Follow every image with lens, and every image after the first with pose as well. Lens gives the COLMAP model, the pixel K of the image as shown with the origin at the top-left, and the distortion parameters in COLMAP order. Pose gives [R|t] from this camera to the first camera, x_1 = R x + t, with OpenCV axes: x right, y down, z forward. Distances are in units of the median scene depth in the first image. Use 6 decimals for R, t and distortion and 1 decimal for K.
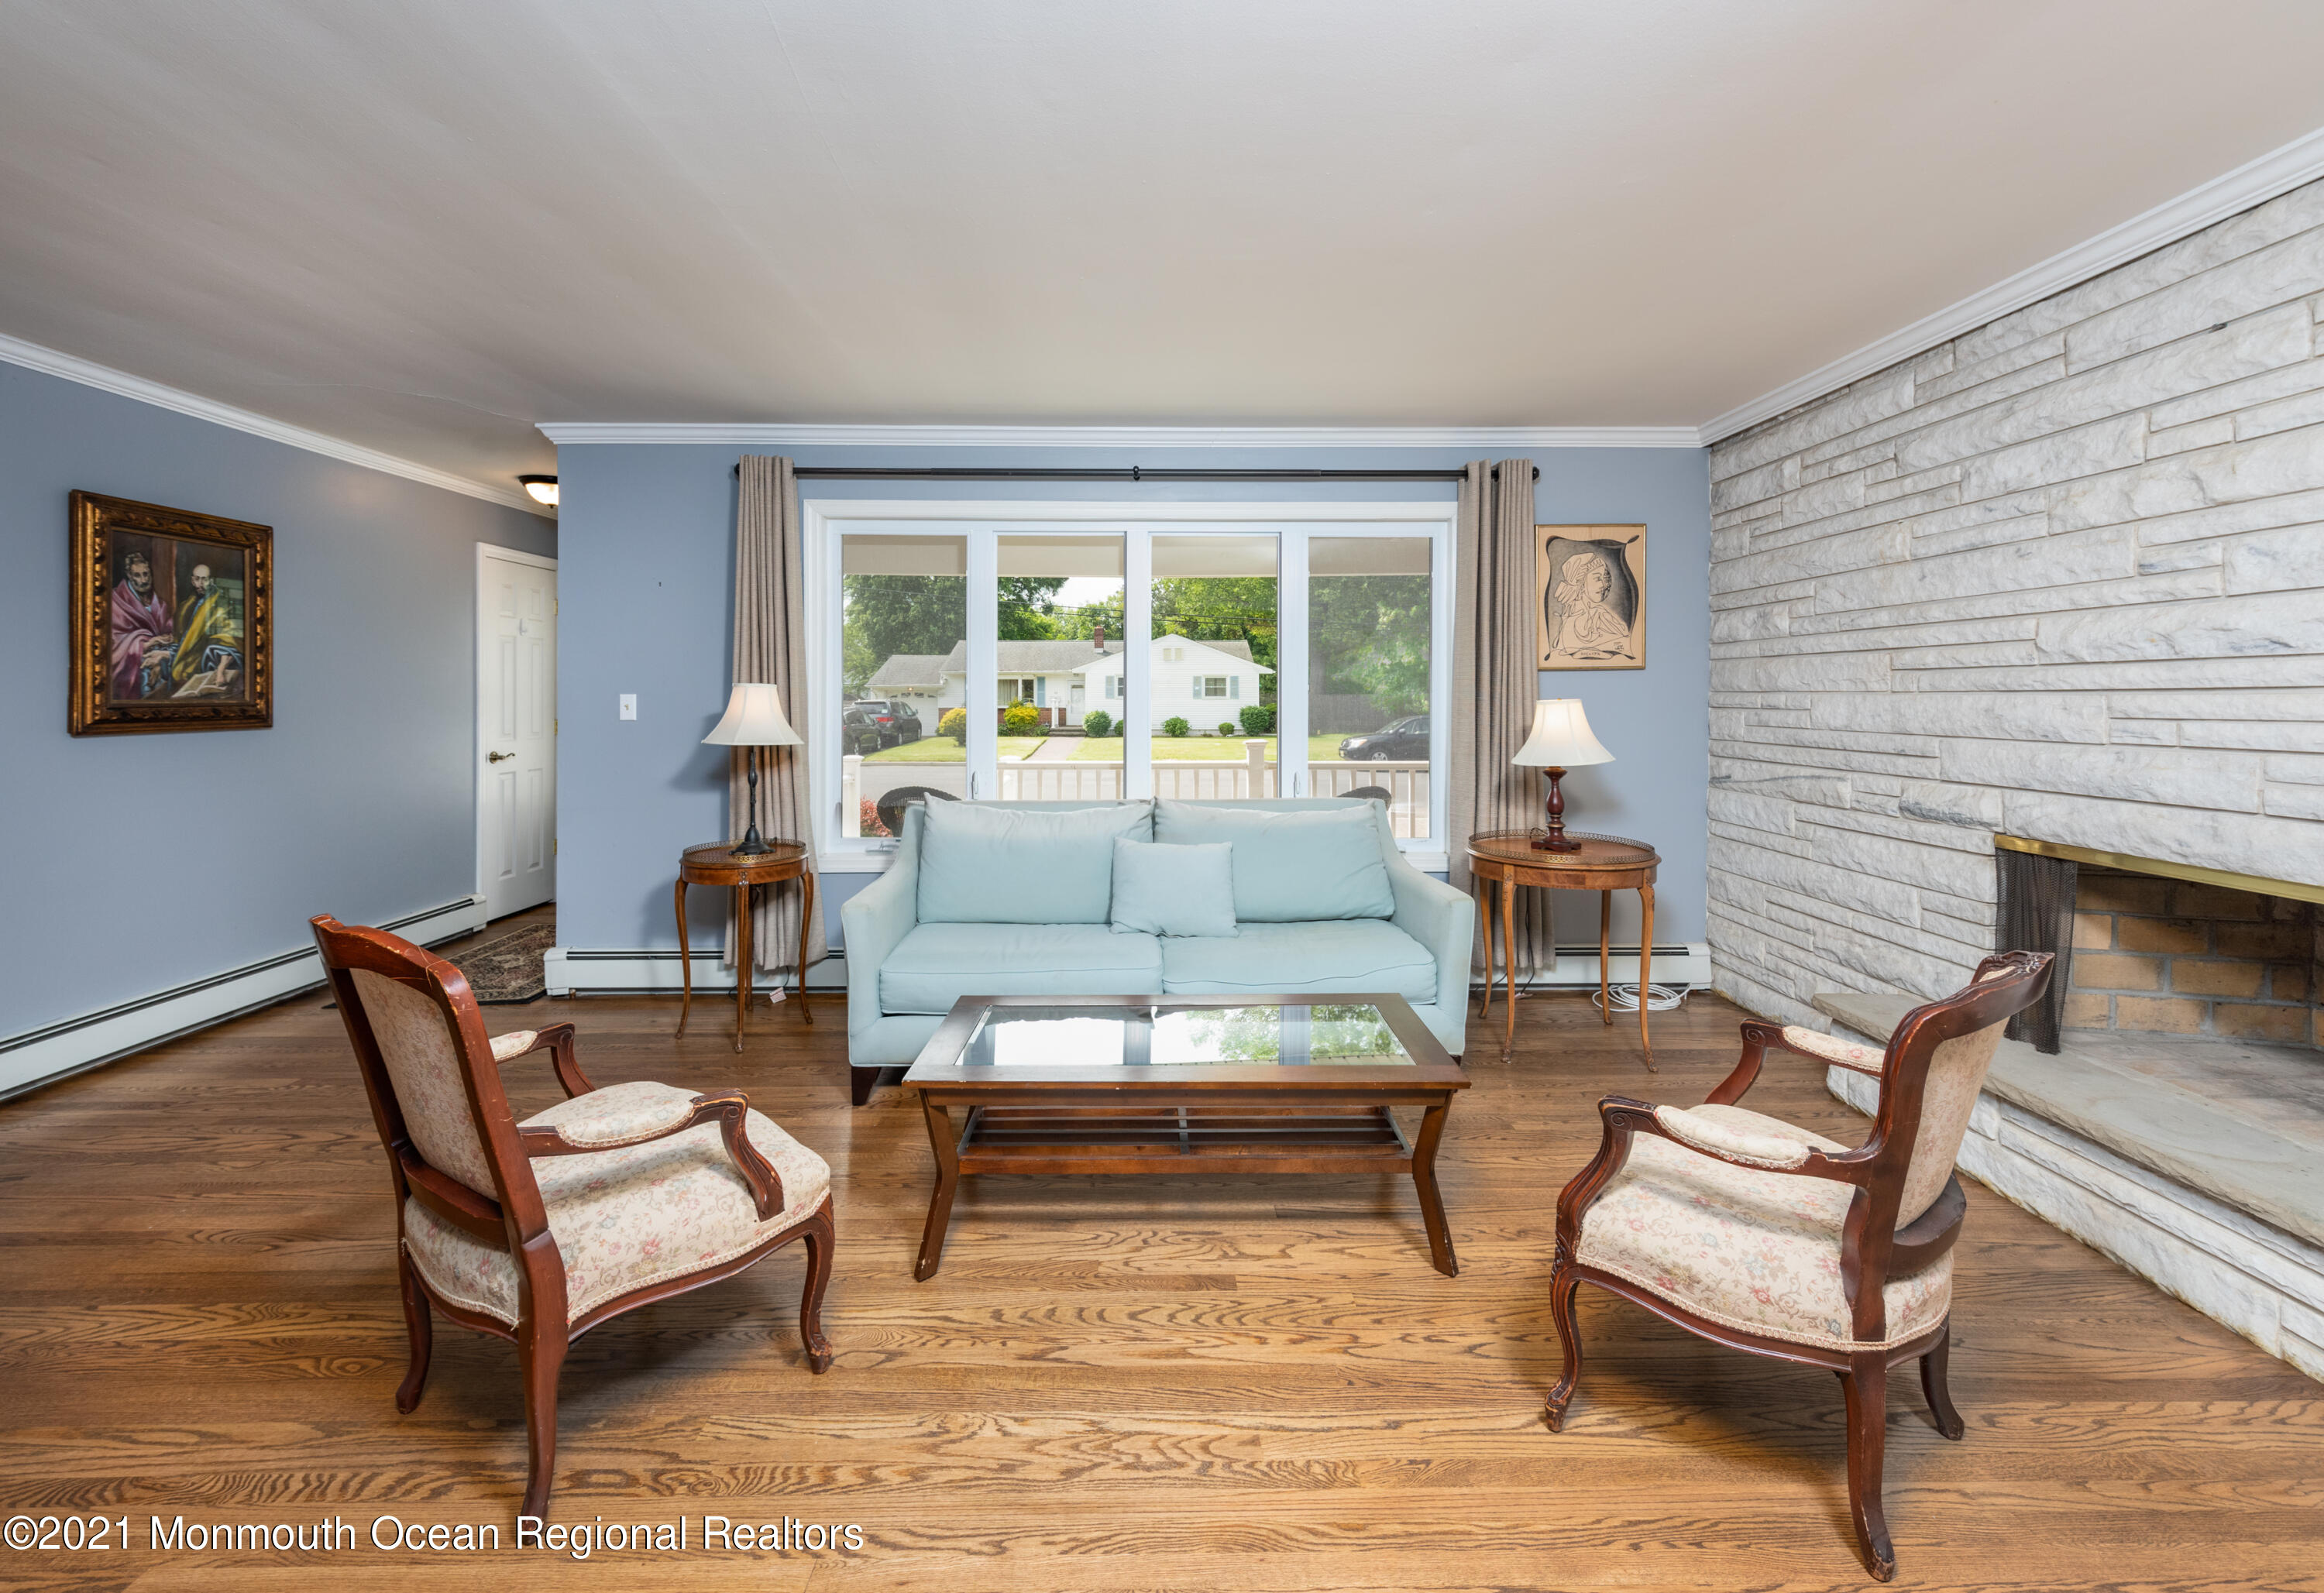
lens RADIAL K [[941.6, 0, 1165.0], [0, 941.6, 689.4], [0, 0, 1]] dist [0.006966, -0.000171]
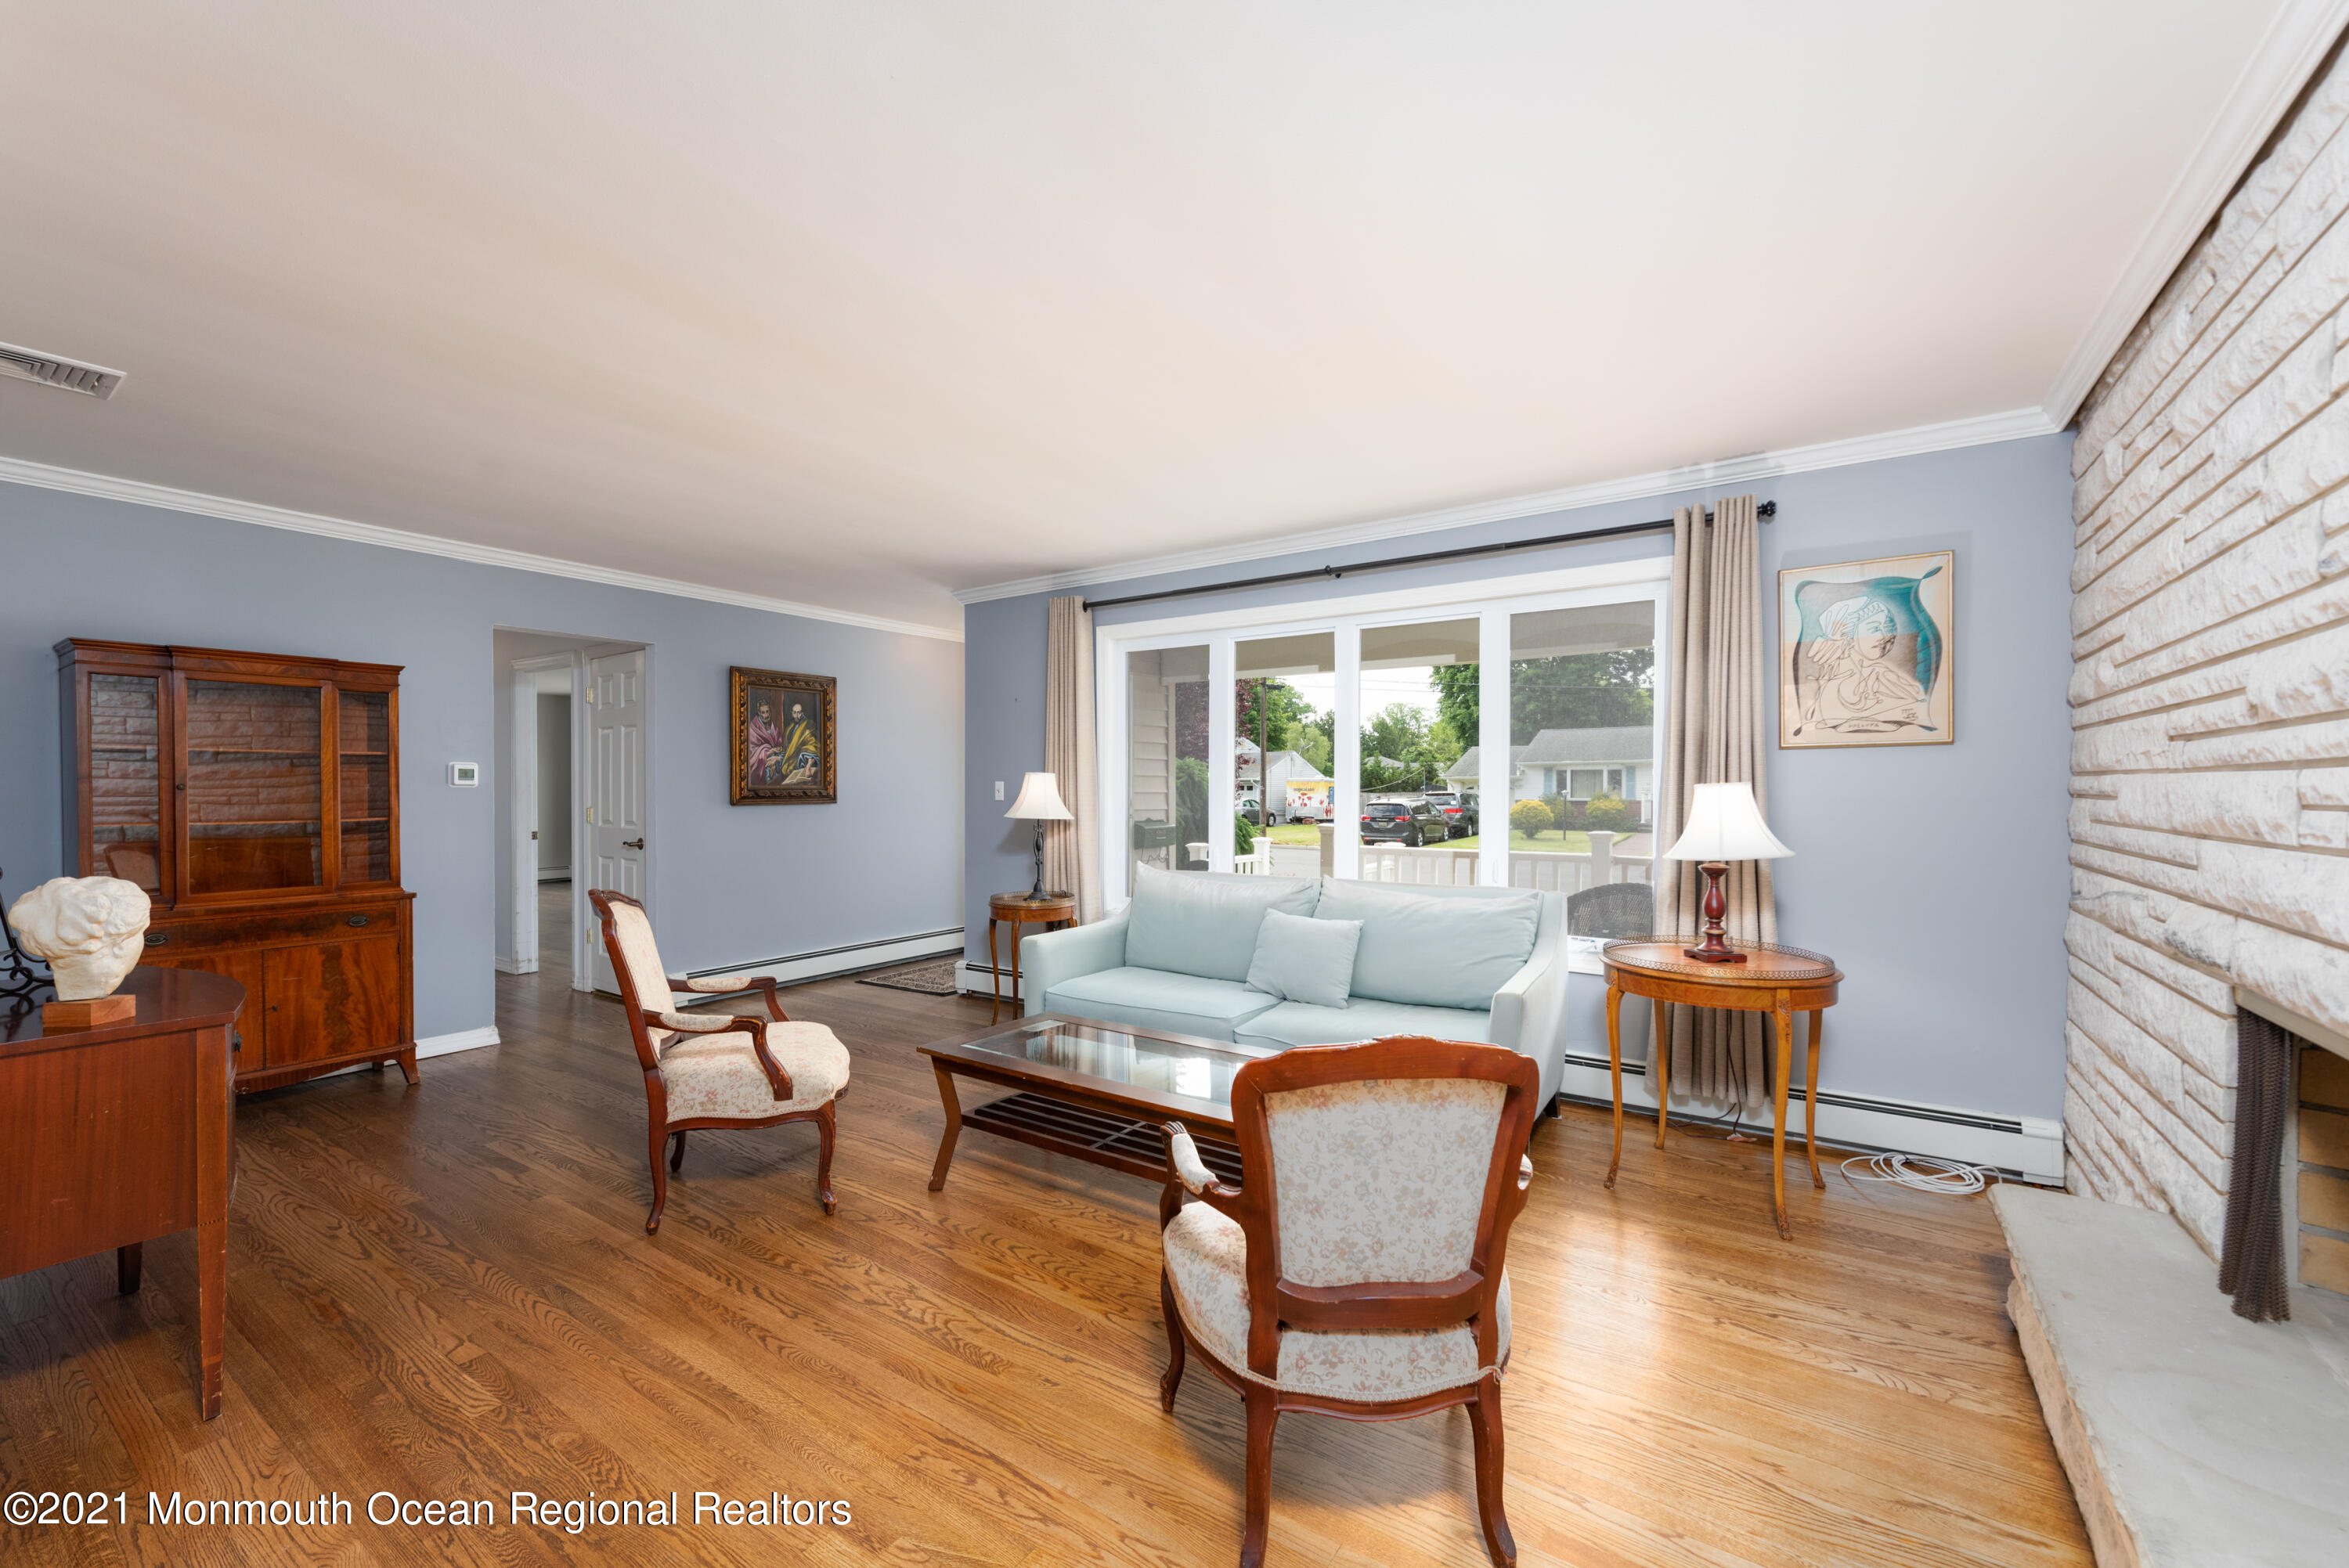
lens RADIAL K [[935.8, 0, 1176.7], [0, 935.8, 788.3], [0, 0, 1]] dist [0.010679, -0.002128]
pose [[0.821941, 0.000376, -0.569572, 0.485634], [0.004098, 0.999970, 0.006575, 0.007890], [0.569558, -0.007738, 0.821915, 0.032133]]
